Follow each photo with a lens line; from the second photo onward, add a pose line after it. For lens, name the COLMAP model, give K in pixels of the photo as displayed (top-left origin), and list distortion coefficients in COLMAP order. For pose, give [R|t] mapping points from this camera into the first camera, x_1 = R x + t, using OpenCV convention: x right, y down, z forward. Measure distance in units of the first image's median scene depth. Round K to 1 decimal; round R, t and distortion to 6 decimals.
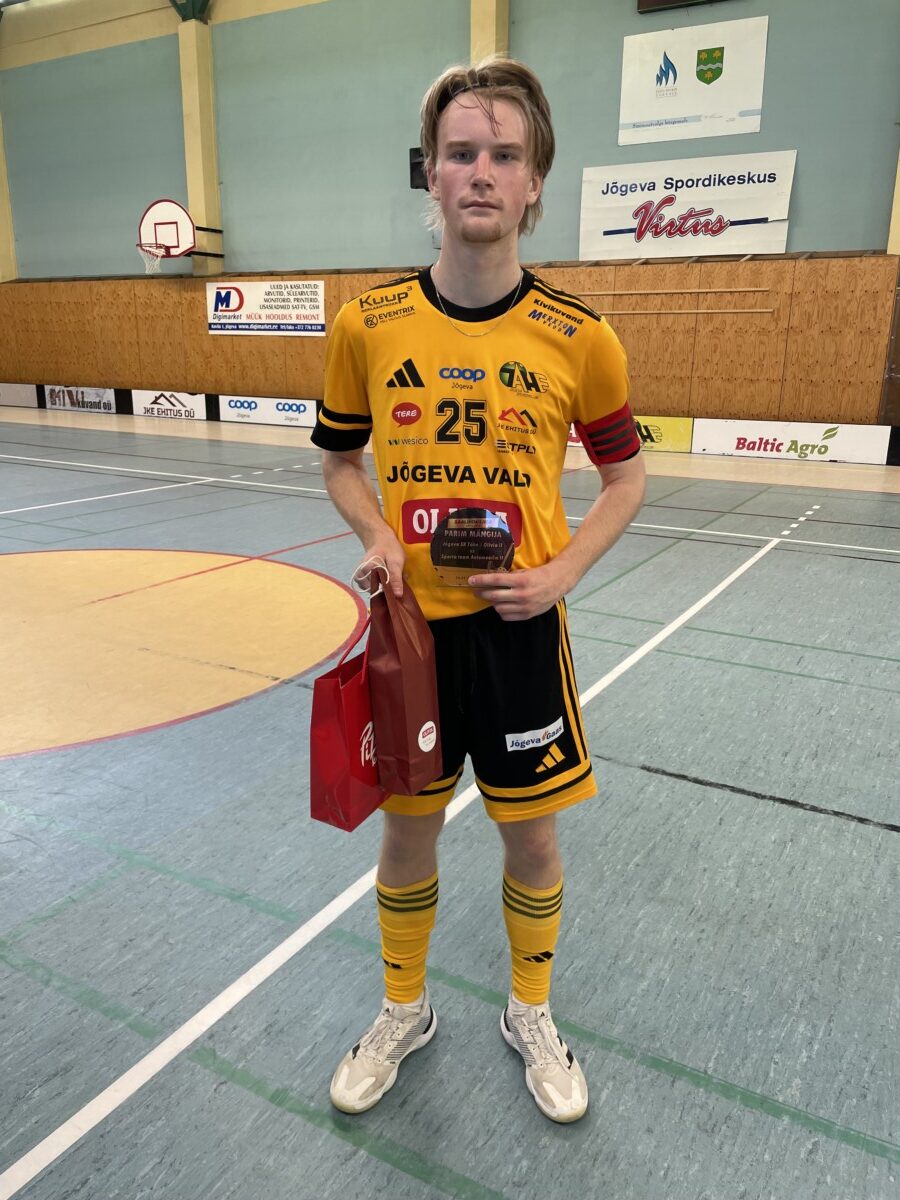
lens RADIAL K [[906.0, 0, 460.3], [0, 906.0, 601.7], [0, 0, 1]] dist [0.087831, -0.114198]
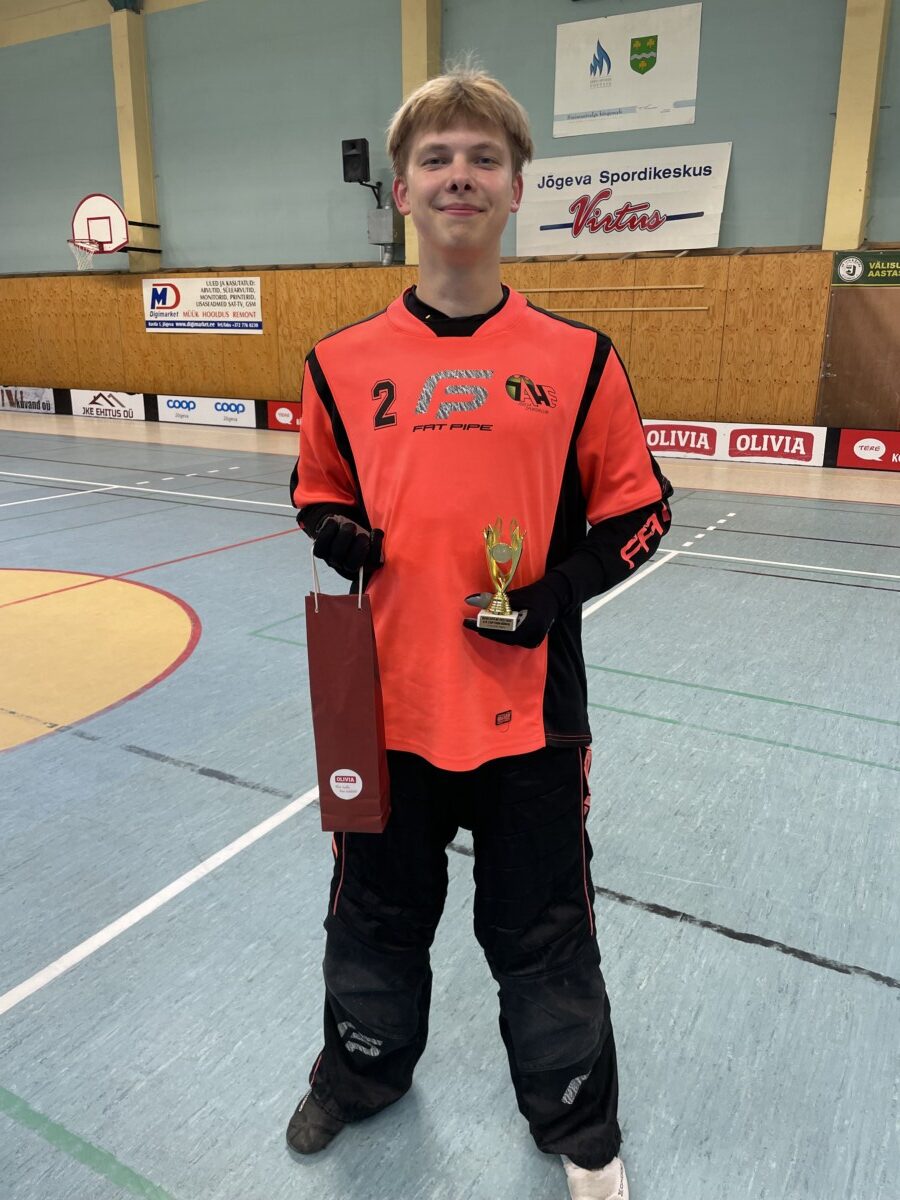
lens RADIAL K [[906.0, 0, 460.3], [0, 906.0, 601.7], [0, 0, 1]] dist [0.087831, -0.114198]
pose [[0.999941, -0.006700, 0.008592, 0.063084], [0.006637, 0.999951, 0.007293, -0.013714], [-0.008641, -0.007236, 0.999936, 0.026217]]
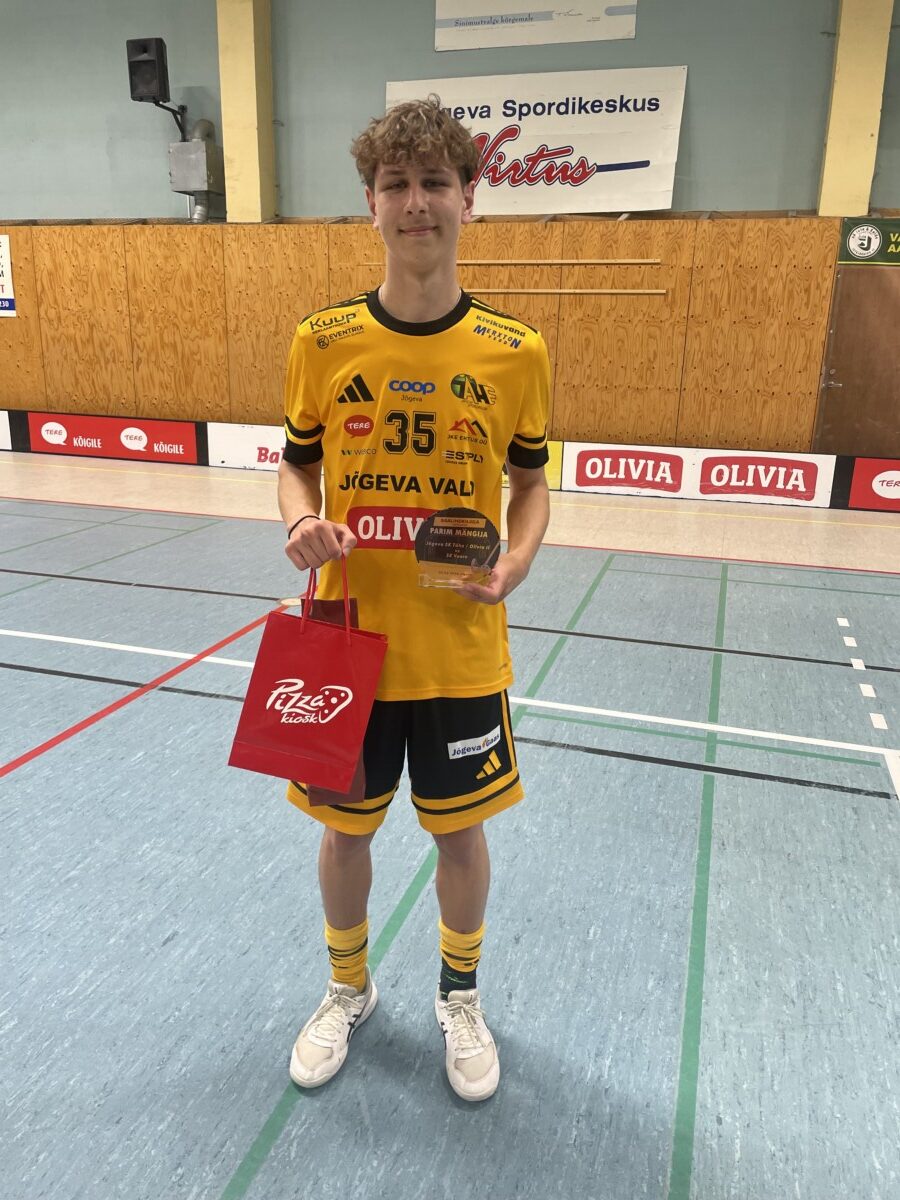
lens RADIAL K [[904.9, 0, 448.0], [0, 904.9, 595.8], [0, 0, 1]] dist [0.075385, -0.098960]
pose [[0.976876, -0.050219, 0.207825, 0.015763], [0.048584, 0.998735, 0.012970, -0.093250], [-0.208213, -0.002573, 0.978080, 0.322442]]
